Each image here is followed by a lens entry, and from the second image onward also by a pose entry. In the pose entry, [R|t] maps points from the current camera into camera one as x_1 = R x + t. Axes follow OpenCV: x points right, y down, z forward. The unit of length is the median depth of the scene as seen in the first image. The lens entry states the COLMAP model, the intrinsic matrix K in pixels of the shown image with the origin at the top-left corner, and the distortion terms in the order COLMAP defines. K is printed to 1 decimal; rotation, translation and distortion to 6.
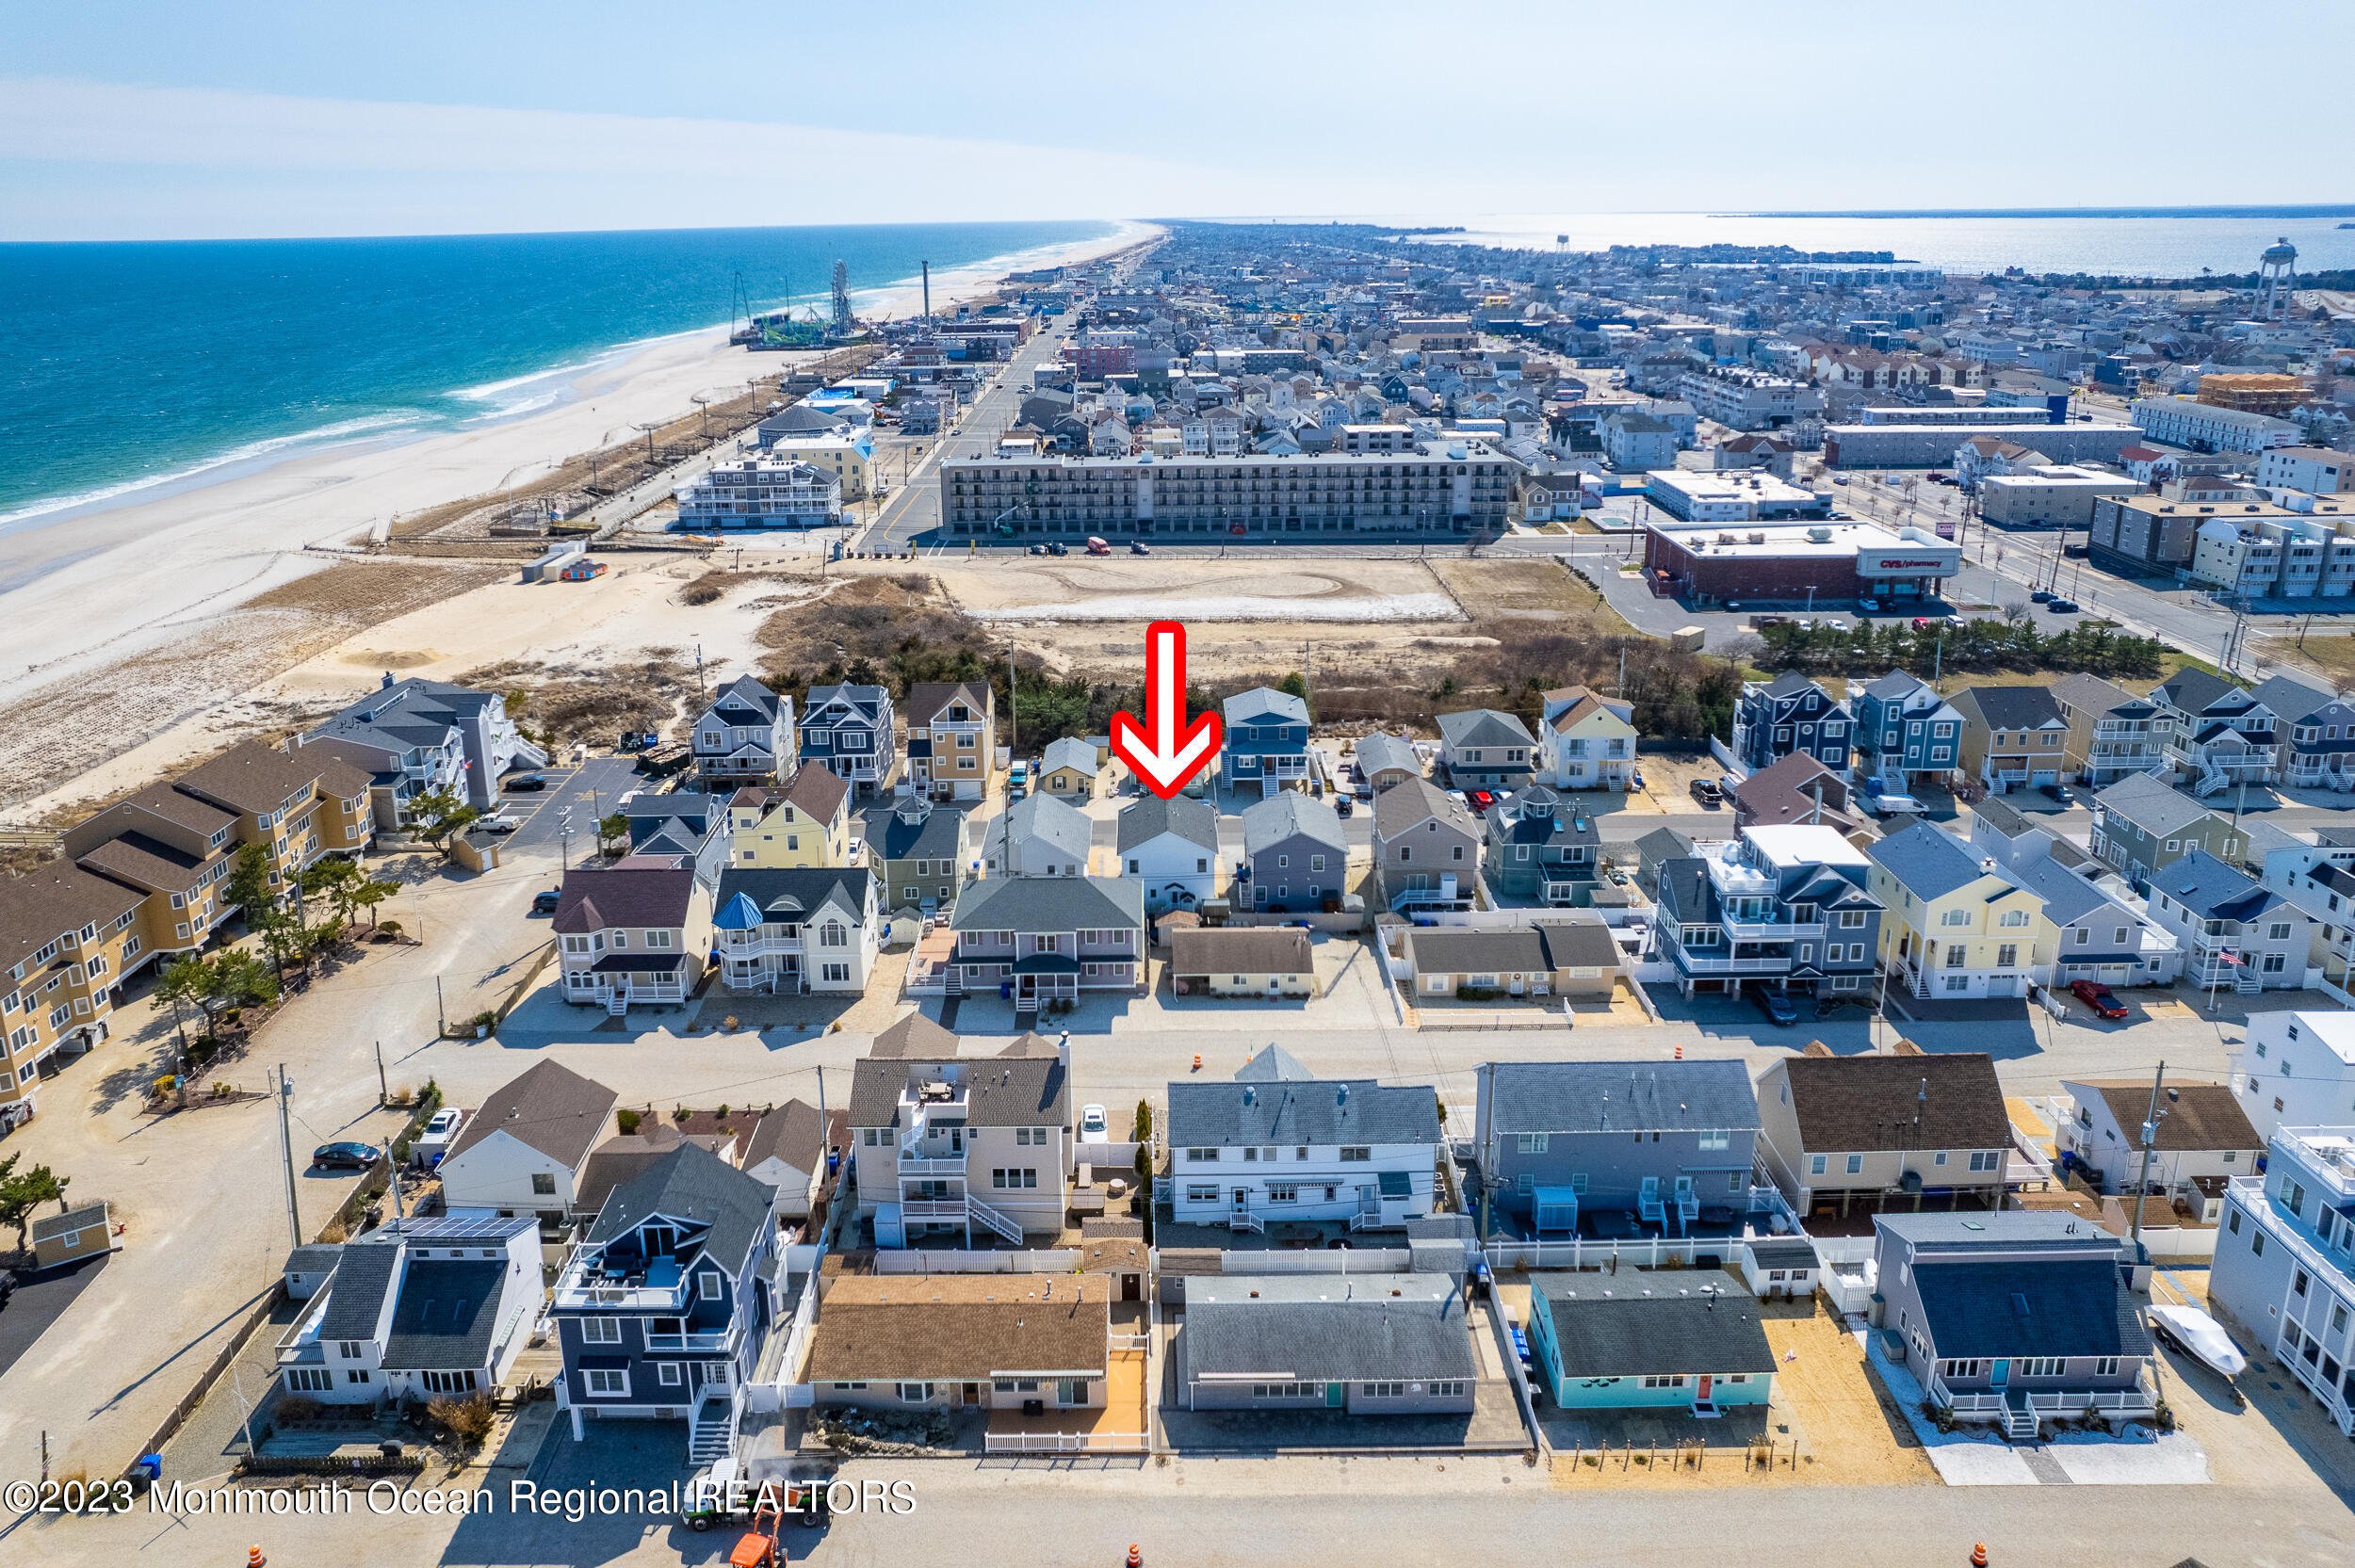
lens RADIAL K [[1544.2, 0, 1170.2], [0, 1544.2, 656.0], [0, 0, 1]] dist [-0.031652, 0.000414]
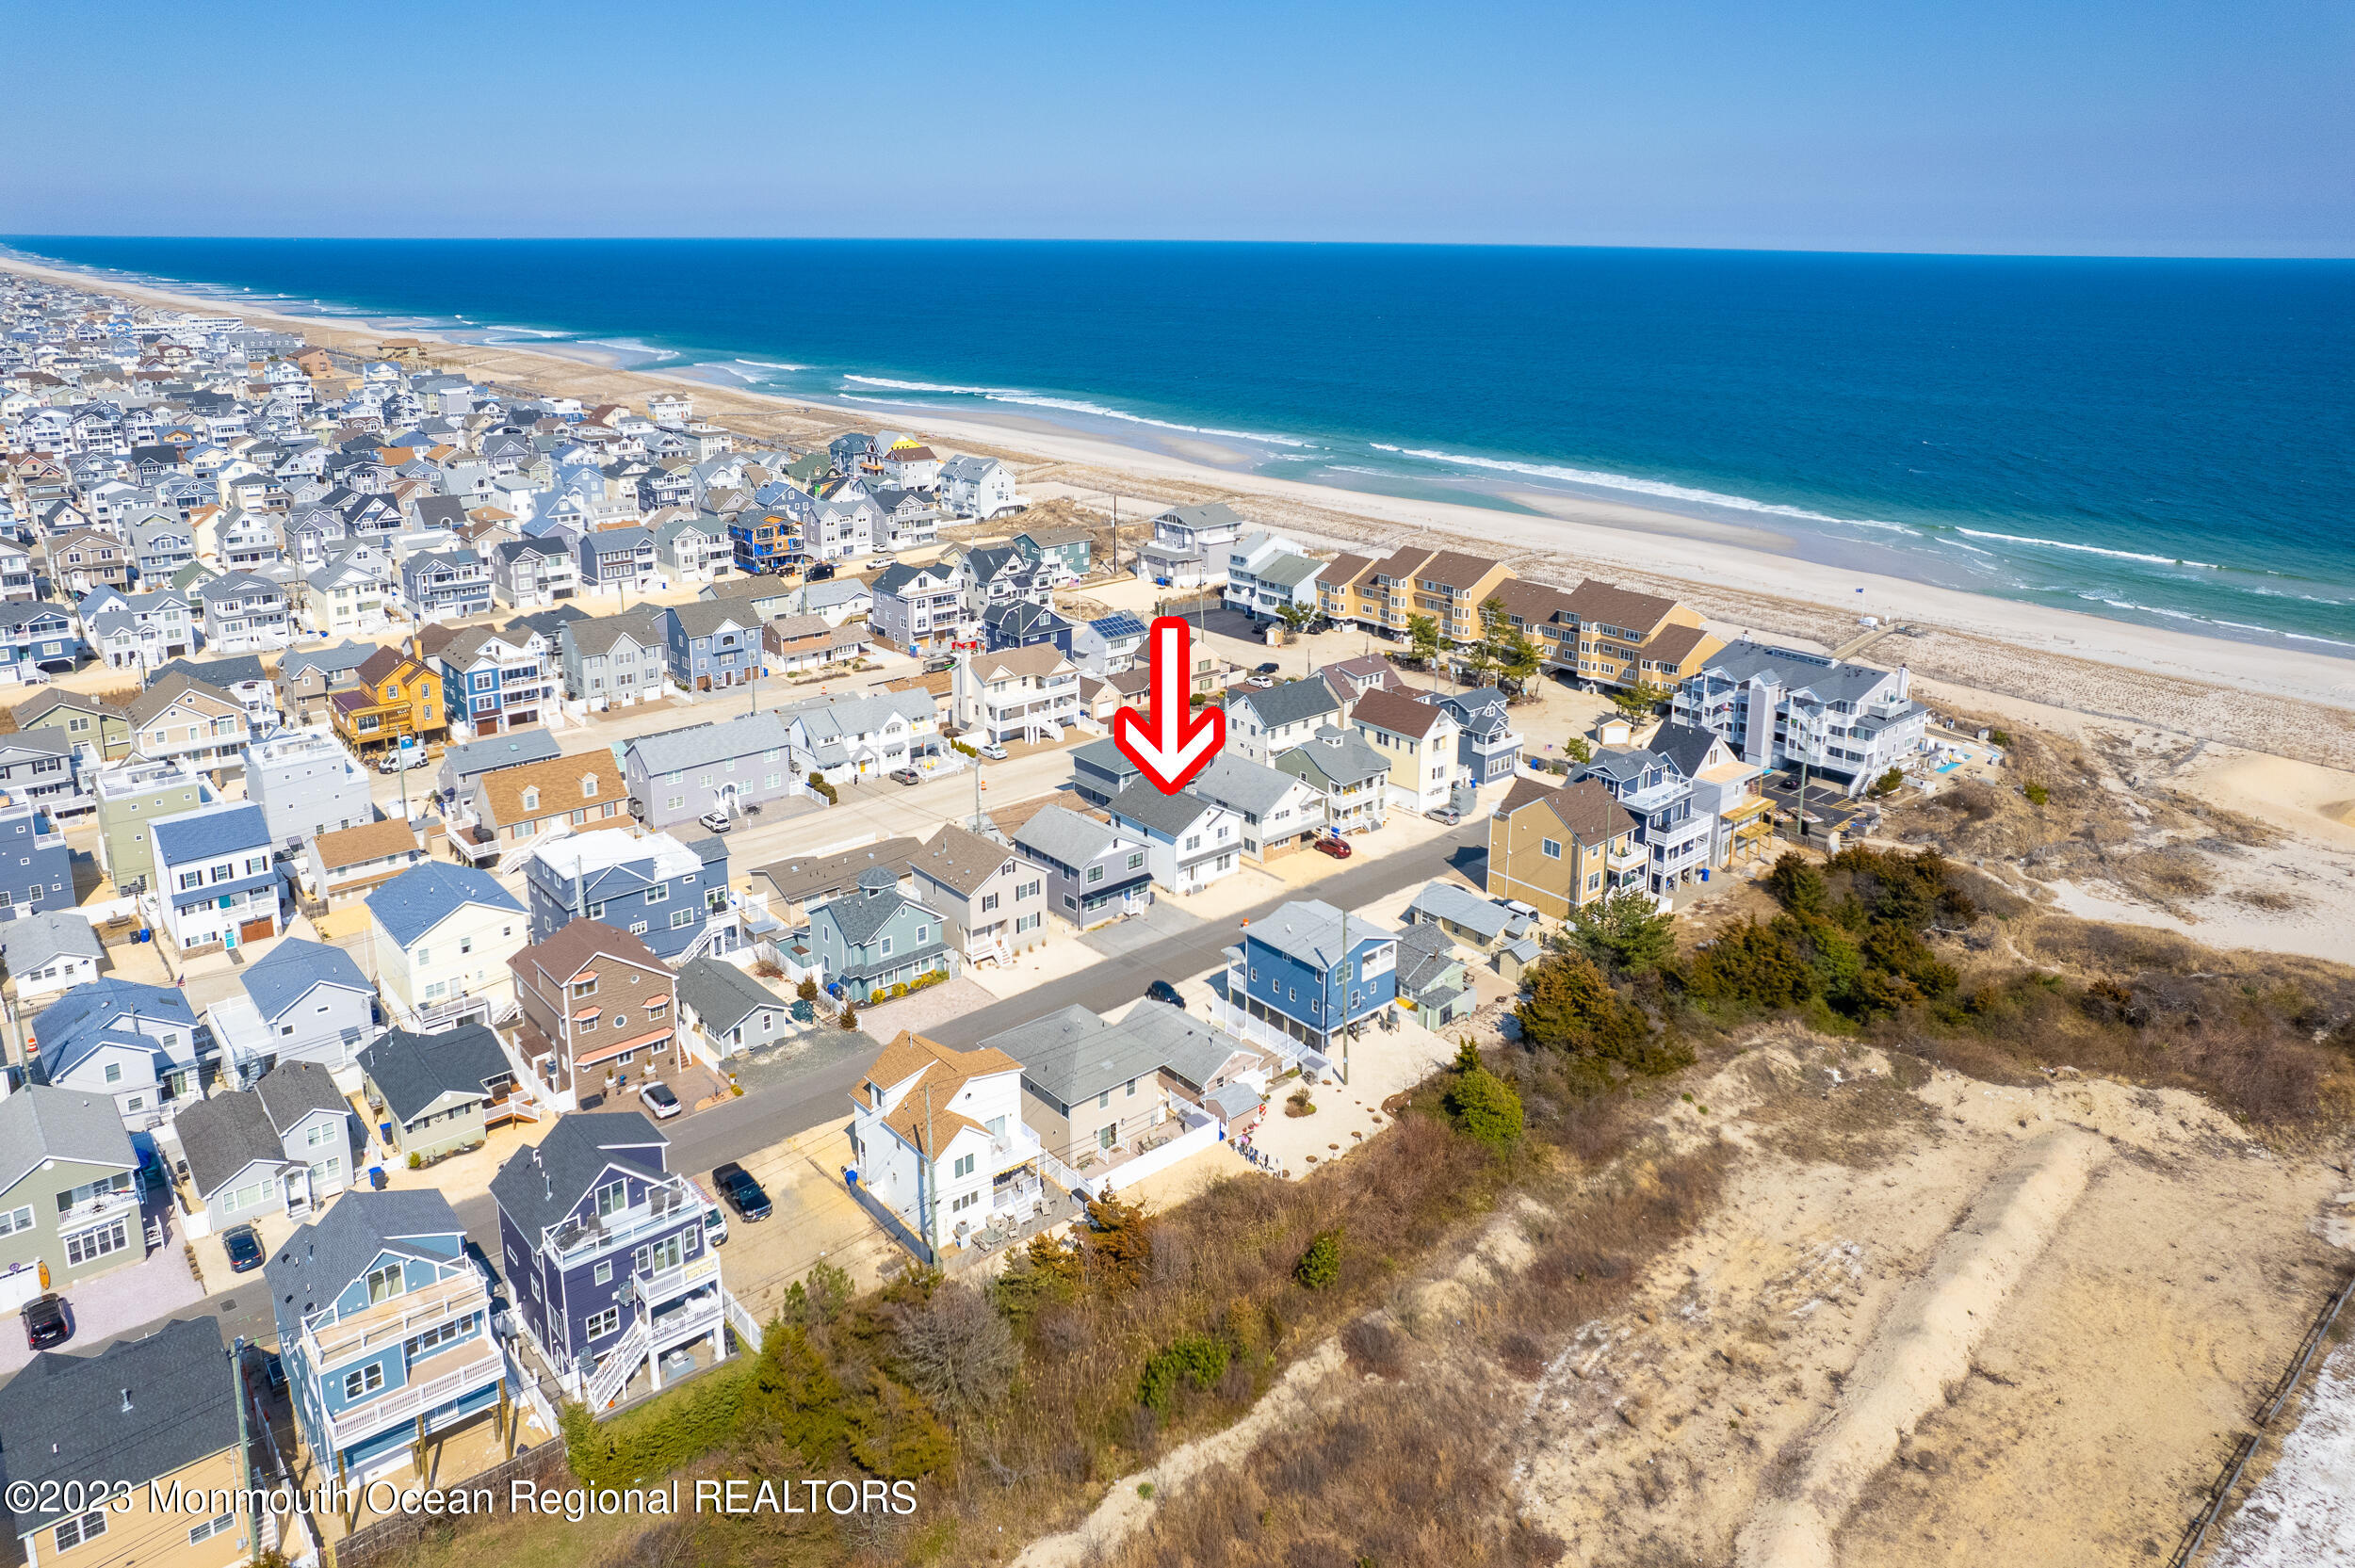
lens RADIAL K [[1544.2, 0, 1170.2], [0, 1544.2, 656.0], [0, 0, 1]] dist [-0.031652, 0.000414]
pose [[-0.748101, 0.184382, -0.637454, 0.419438], [-0.183451, 0.865718, 0.465701, -0.307139], [0.637723, 0.465333, -0.613820, 1.036480]]
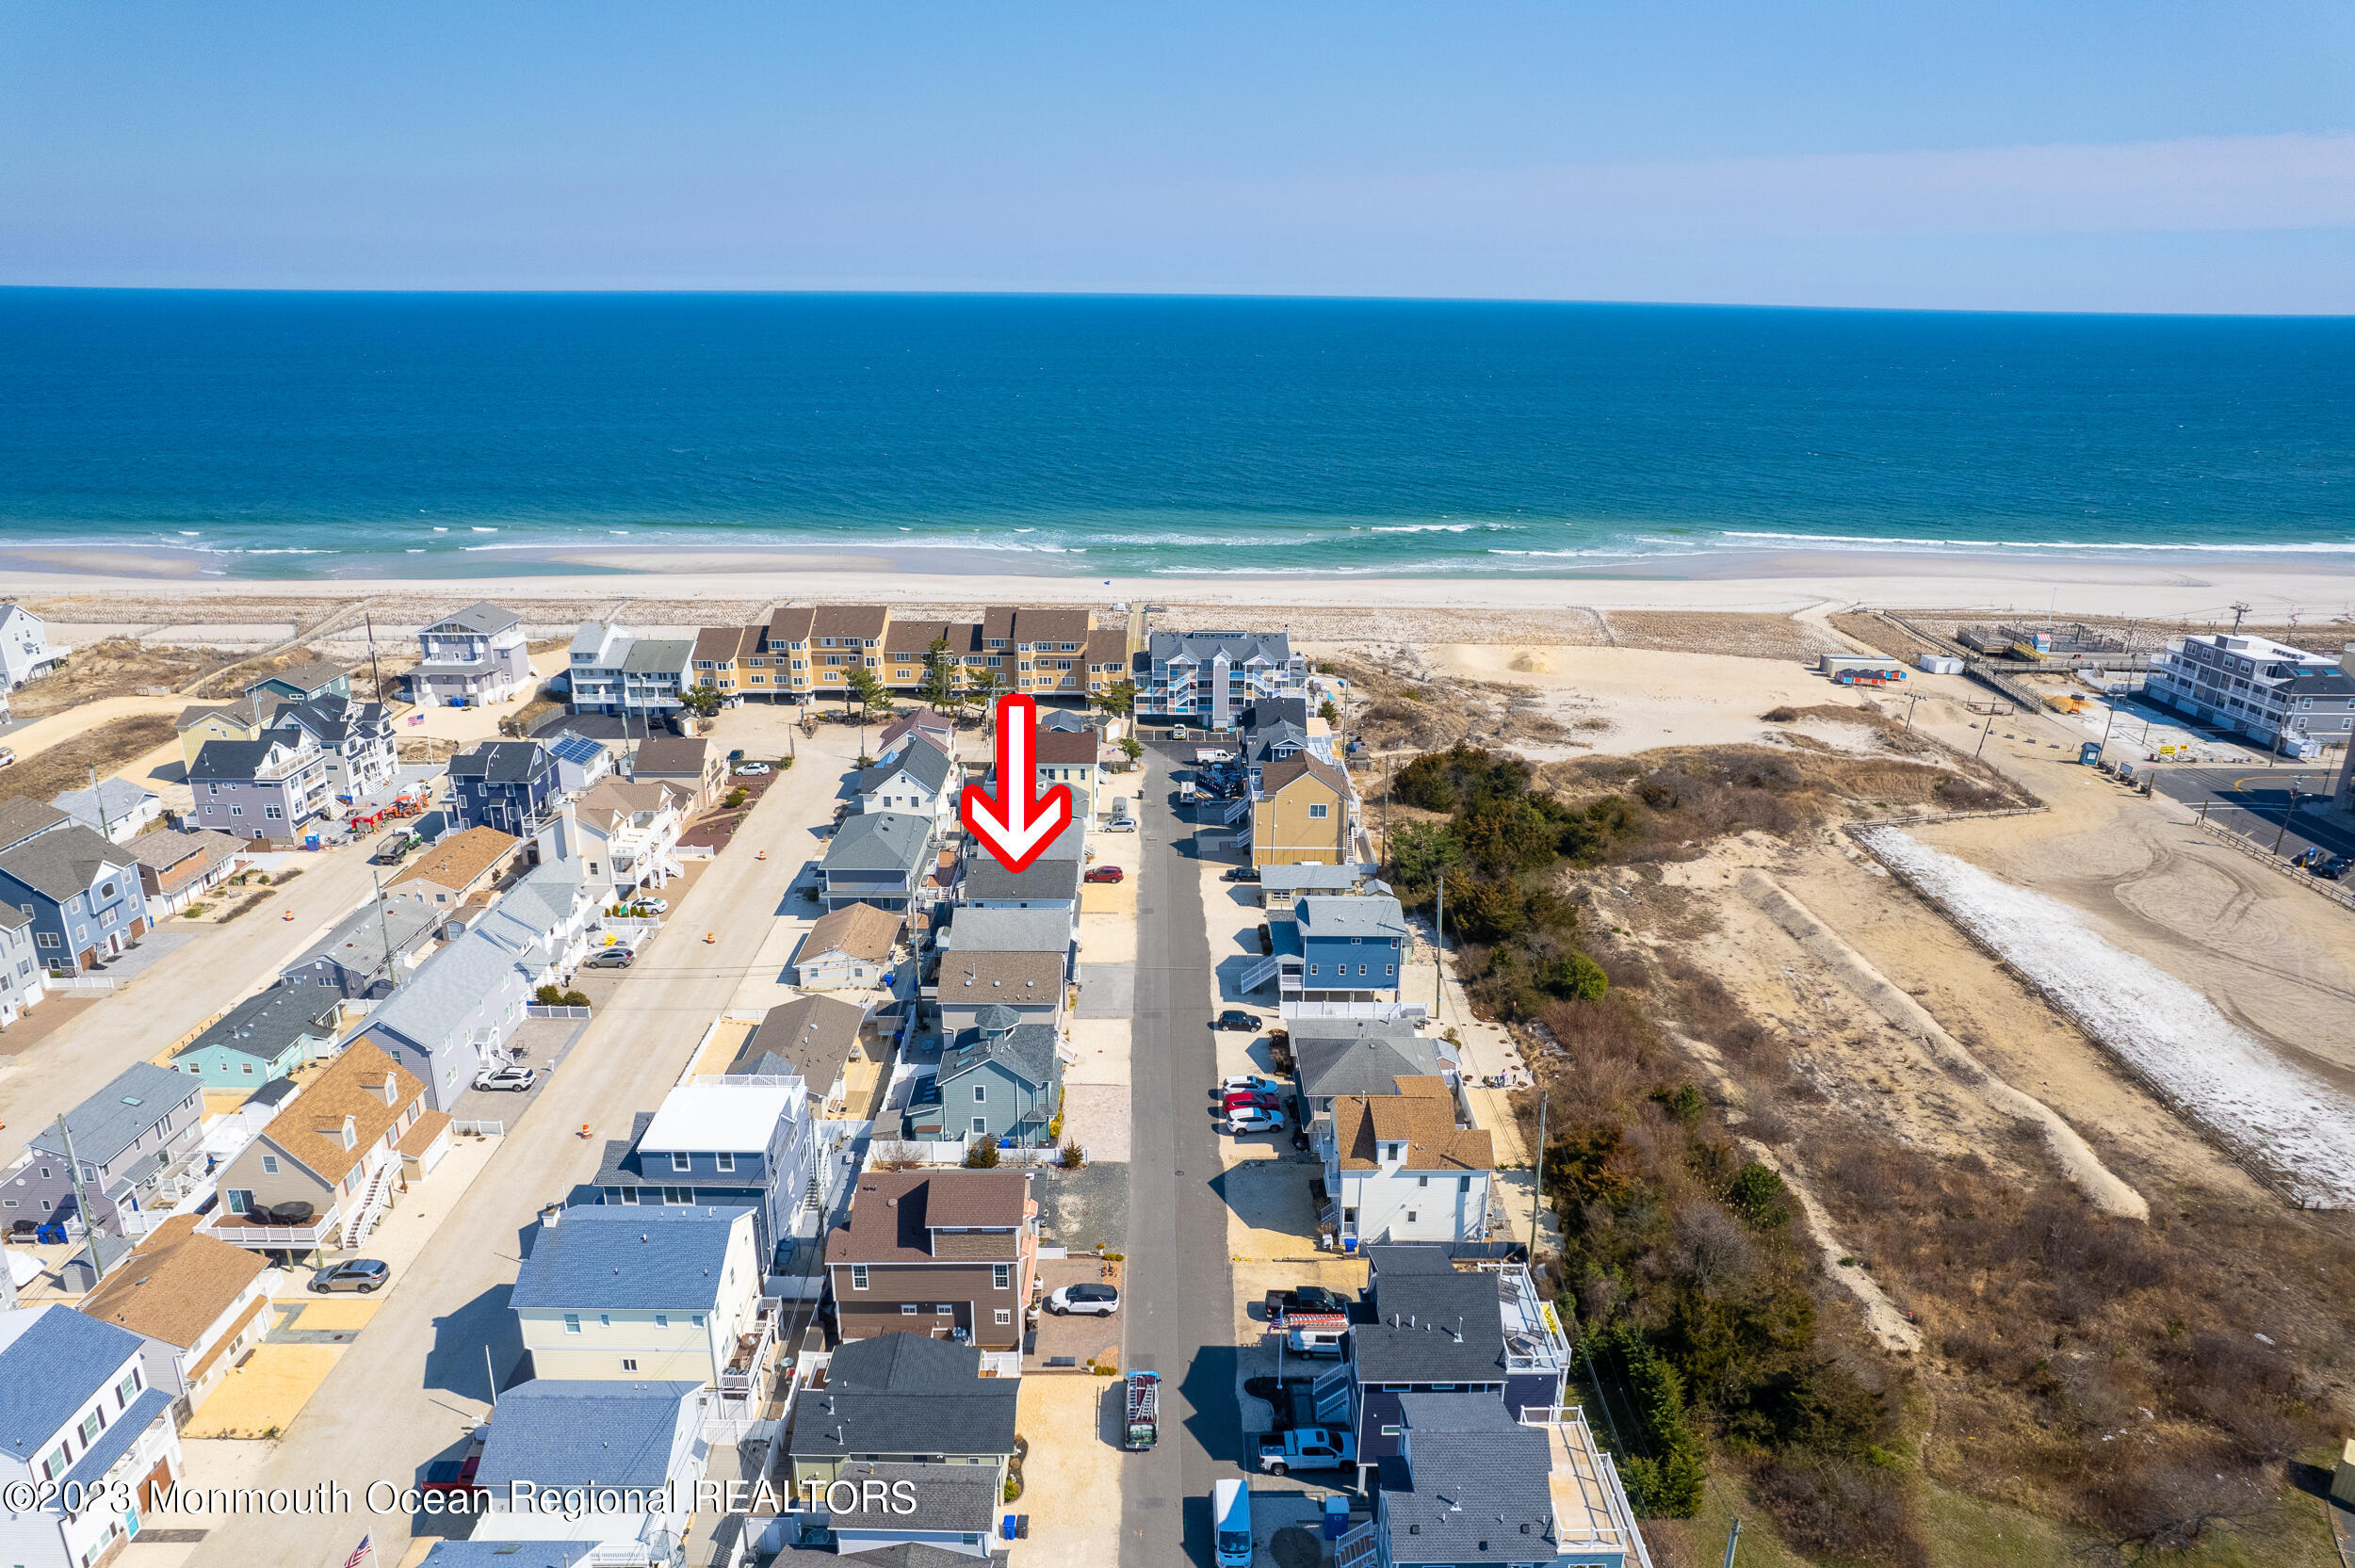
lens RADIAL K [[1507.5, 0, 1177.5], [0, 1507.5, 784.0], [0, 0, 1]] dist [-0.064398, 0.058796]
pose [[0.020406, 0.330739, -0.943502, 0.611943], [-0.291026, 0.904798, 0.310877, -0.193531], [0.956497, 0.268240, 0.114717, 0.622362]]
